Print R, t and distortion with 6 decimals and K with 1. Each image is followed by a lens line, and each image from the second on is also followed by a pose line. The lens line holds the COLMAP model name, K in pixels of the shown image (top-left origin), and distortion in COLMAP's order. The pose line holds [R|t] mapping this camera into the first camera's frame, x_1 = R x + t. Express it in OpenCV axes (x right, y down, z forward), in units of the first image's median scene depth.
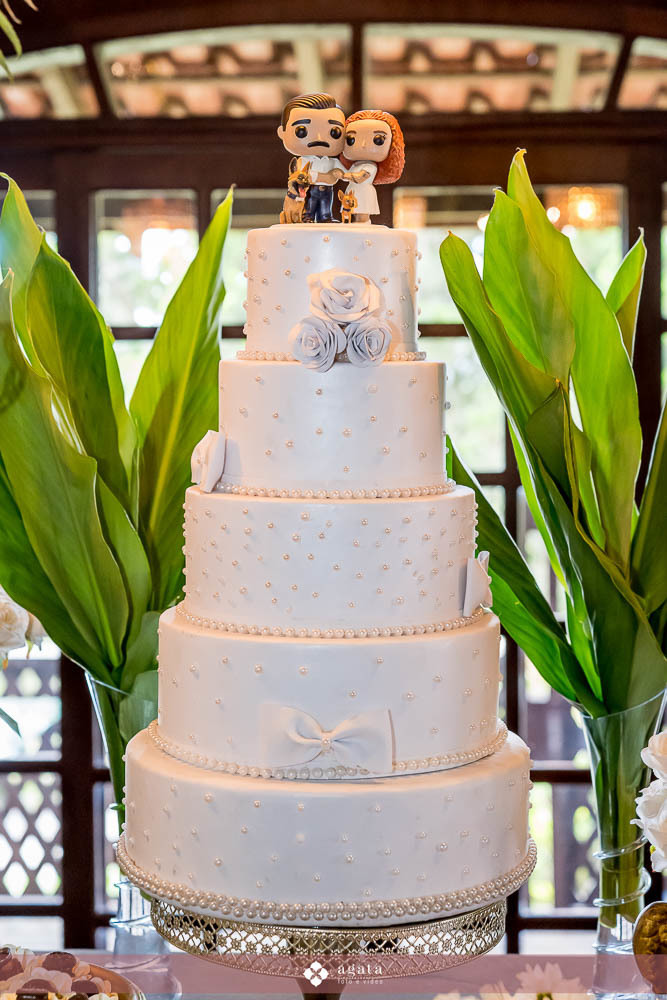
lens RADIAL K [[1685.2, 0, 333.0], [0, 1685.2, 499.7], [0, 0, 1]] dist [0.058343, 0.000000]
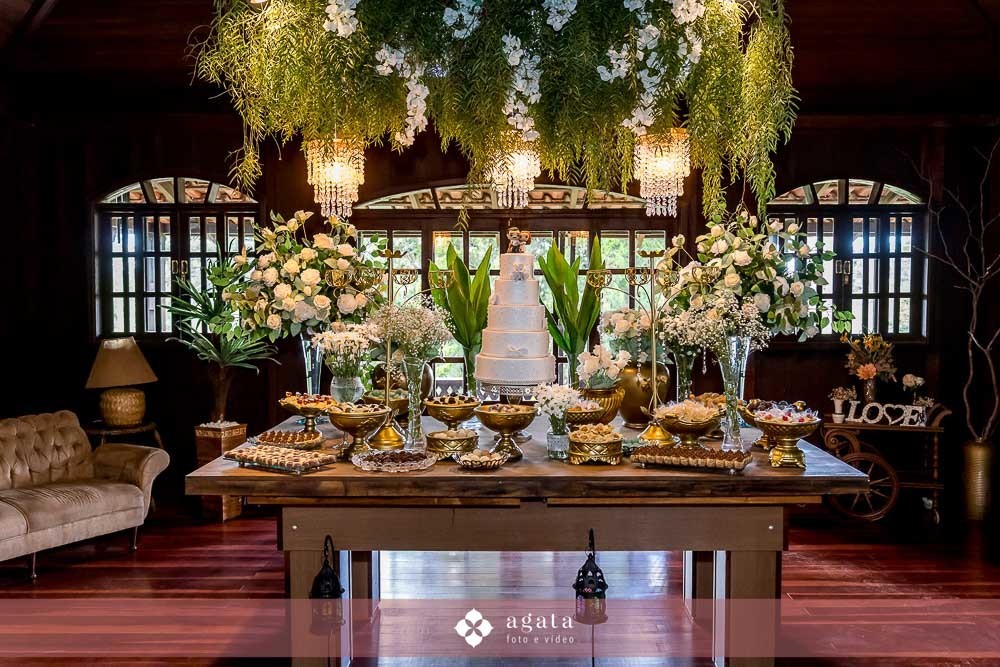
lens RADIAL K [[806.5, 0, 500.9], [0, 806.5, 334.5], [0, 0, 1]] dist [-0.001664, -0.000063]
pose [[0.999610, 0.004504, 0.027548, -0.104049], [-0.004026, 0.999841, -0.017380, 0.113748], [-0.027621, 0.017262, 0.999469, -1.295811]]
